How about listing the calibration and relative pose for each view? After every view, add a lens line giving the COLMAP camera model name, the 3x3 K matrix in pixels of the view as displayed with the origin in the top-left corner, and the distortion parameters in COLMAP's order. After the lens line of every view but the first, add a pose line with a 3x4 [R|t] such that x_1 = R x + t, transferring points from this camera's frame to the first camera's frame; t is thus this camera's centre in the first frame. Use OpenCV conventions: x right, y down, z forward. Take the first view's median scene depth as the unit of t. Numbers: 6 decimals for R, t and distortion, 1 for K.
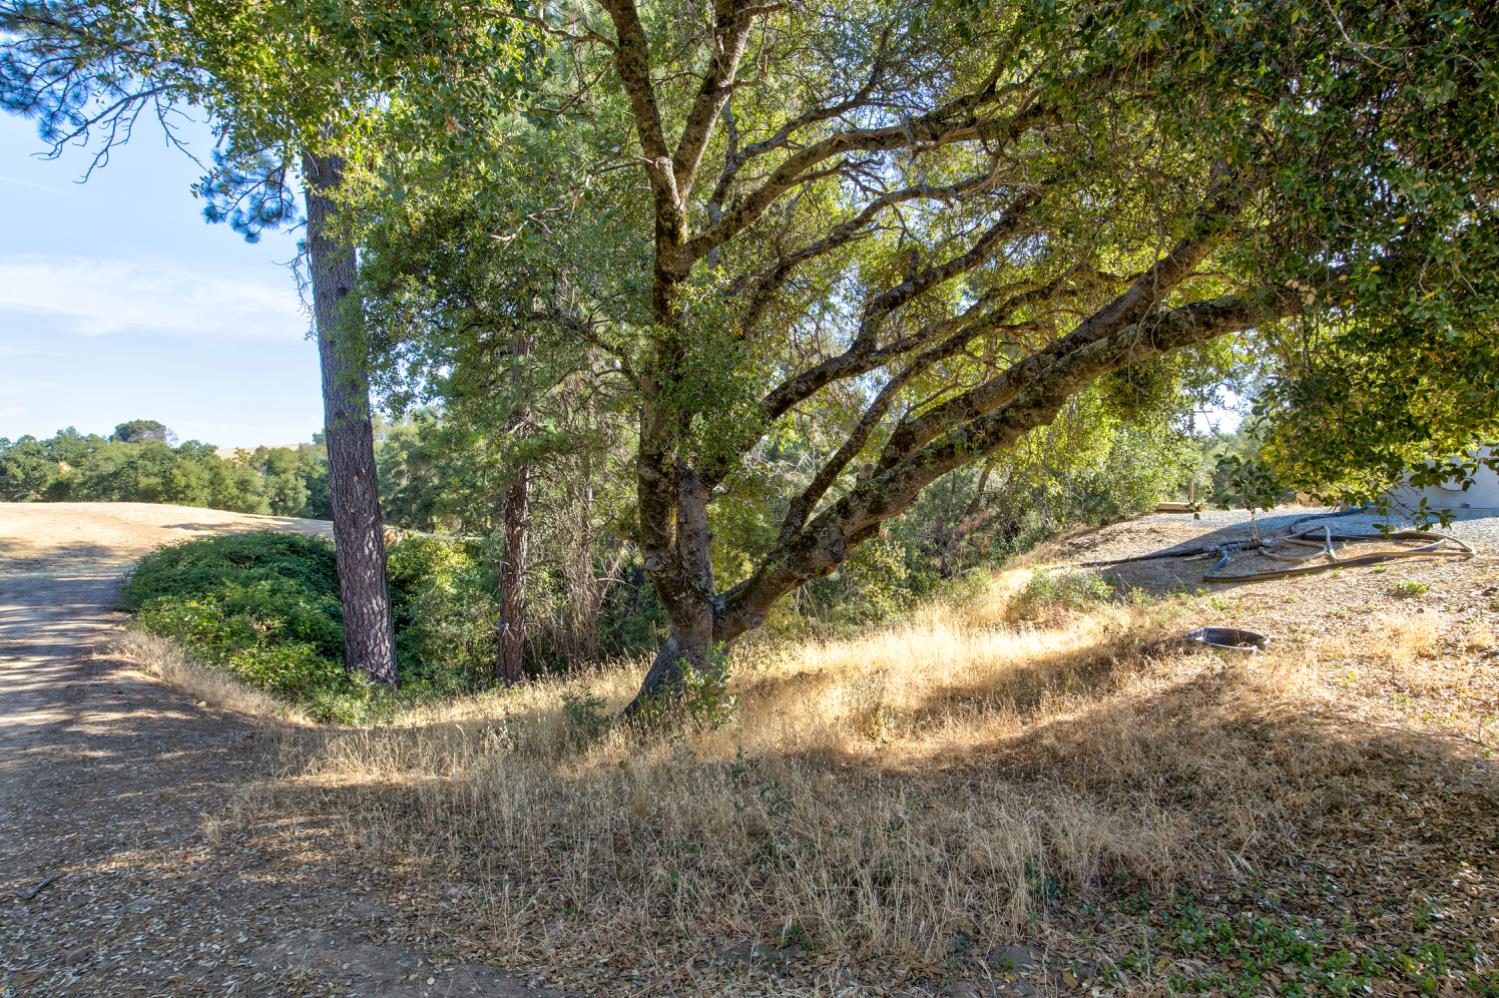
lens RADIAL K [[743.7, 0, 754.2], [0, 743.7, 508.8], [0, 0, 1]] dist [-0.005213, -0.001471]
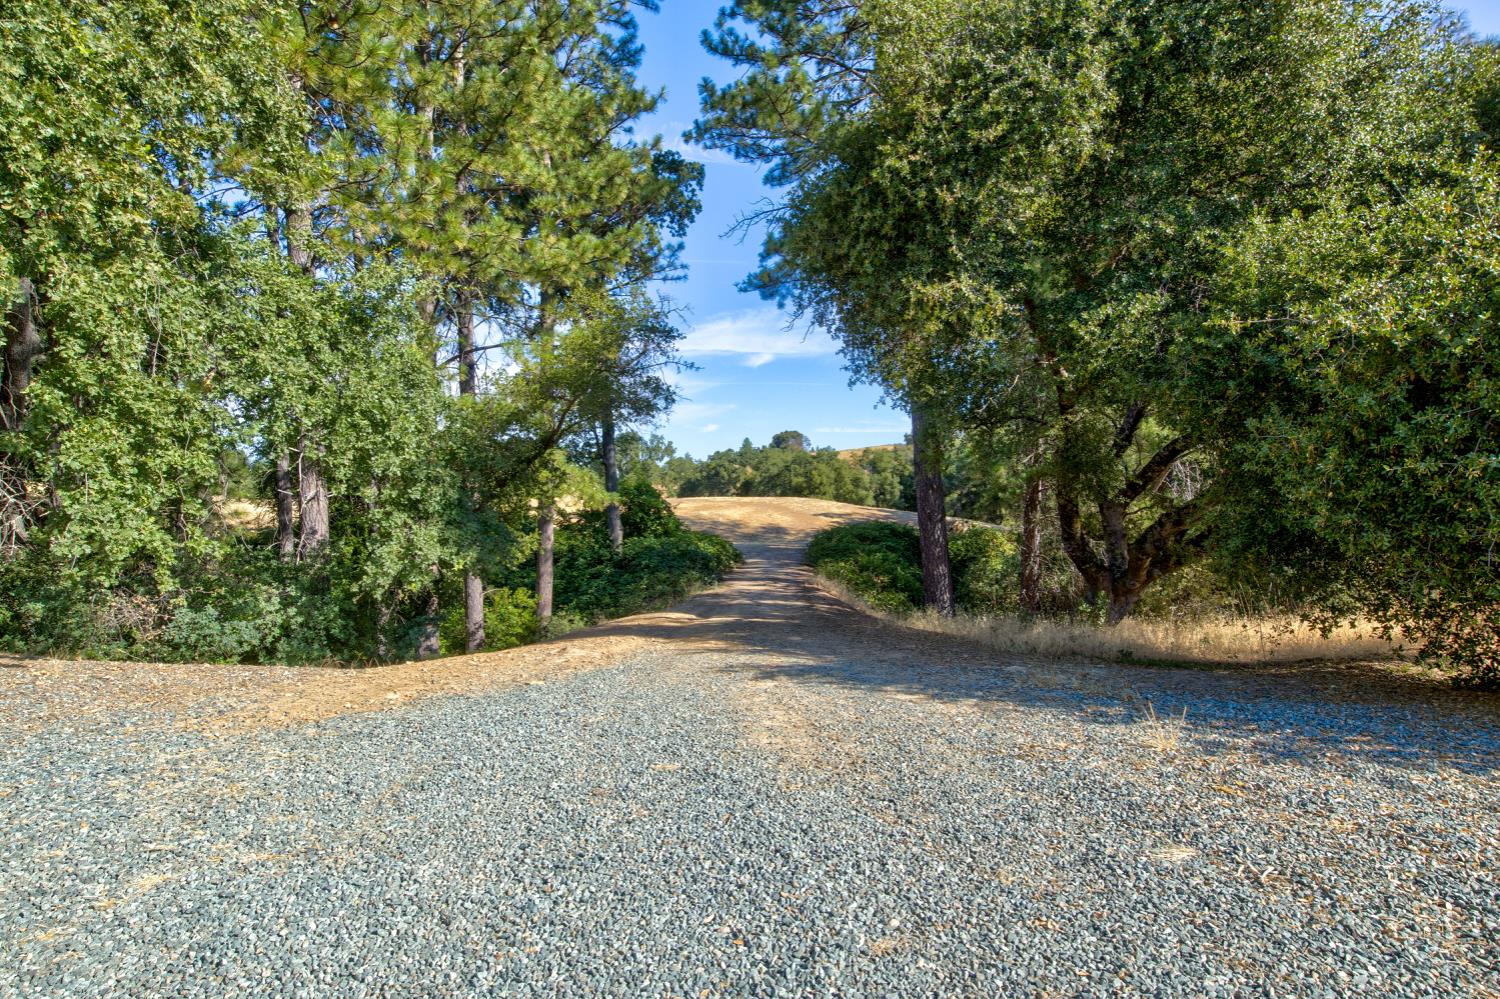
lens RADIAL K [[755.9, 0, 753.2], [0, 755.9, 509.0], [0, 0, 1]] dist [-0.001933, -0.000097]
pose [[0.743269, 0.013455, -0.668857, 0.075926], [-0.005312, 0.999885, 0.014211, -0.005974], [0.668971, -0.007010, 0.743255, -0.131682]]
